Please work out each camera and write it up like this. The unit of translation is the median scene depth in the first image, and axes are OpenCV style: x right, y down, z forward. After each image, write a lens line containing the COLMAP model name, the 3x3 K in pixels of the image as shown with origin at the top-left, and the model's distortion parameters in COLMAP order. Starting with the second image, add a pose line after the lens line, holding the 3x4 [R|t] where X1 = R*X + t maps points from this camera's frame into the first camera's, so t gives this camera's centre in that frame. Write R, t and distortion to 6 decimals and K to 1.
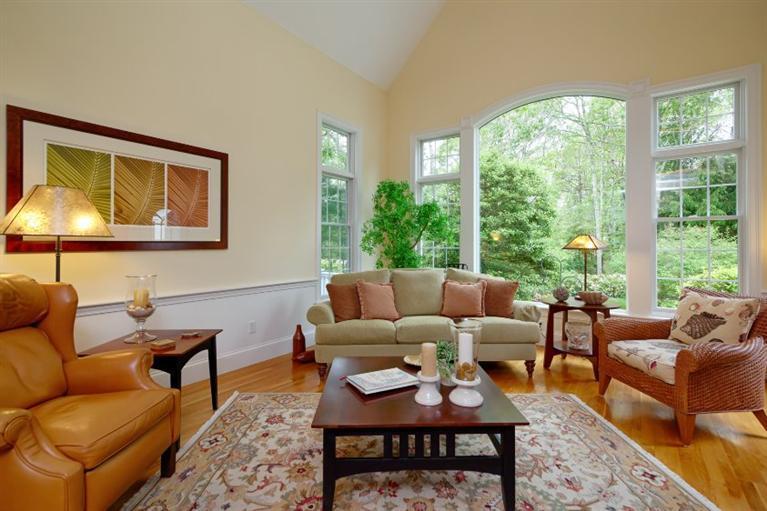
lens RADIAL K [[364.0, 0, 383.9], [0, 364.0, 245.2], [0, 0, 1]] dist [-0.001073, -0.001712]
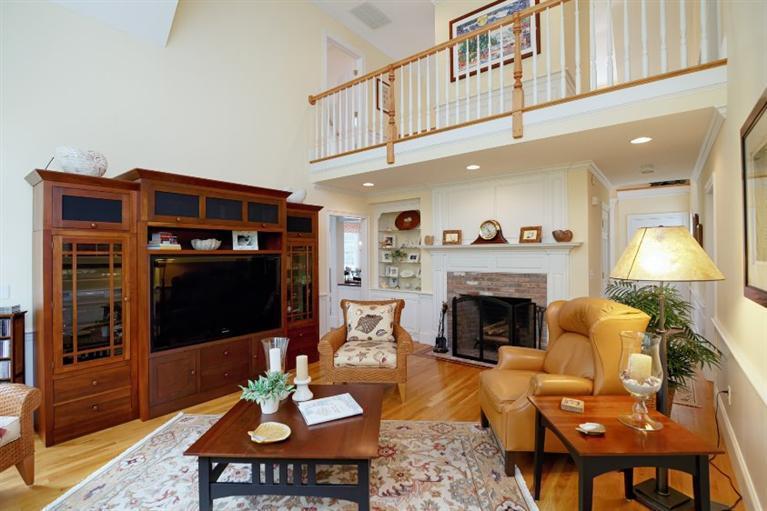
lens RADIAL K [[364.0, 0, 381.3], [0, 364.0, 257.0], [0, 0, 1]] dist [-0.001073, -0.001712]
pose [[-0.997227, 0.005726, 0.074194, -0.204933], [0.006469, 0.999931, 0.009783, -0.083108], [-0.074132, 0.010236, -0.997196, 1.742637]]
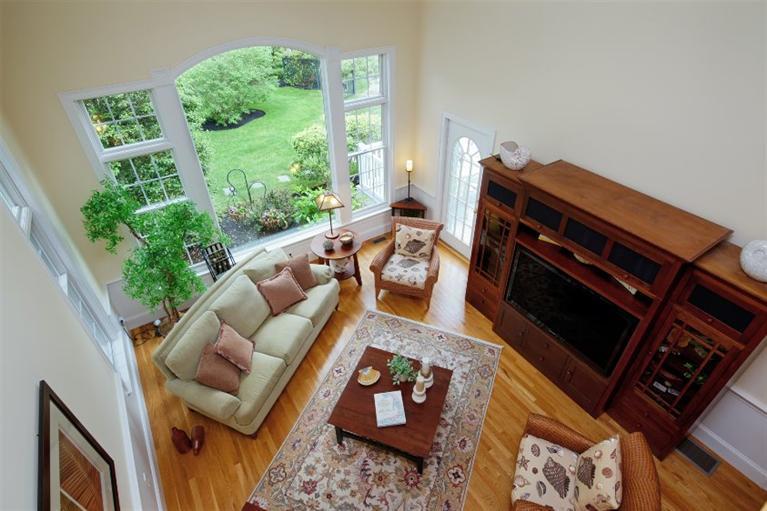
lens RADIAL K [[406.0, 0, 387.2], [0, 406.0, 252.8], [0, 0, 1]] dist [-0.008493, 0.000706]
pose [[0.378241, -0.564127, 0.733958, -0.812766], [0.013691, 0.796184, 0.604899, -1.107701], [-0.925606, -0.218749, 0.308873, 0.488667]]
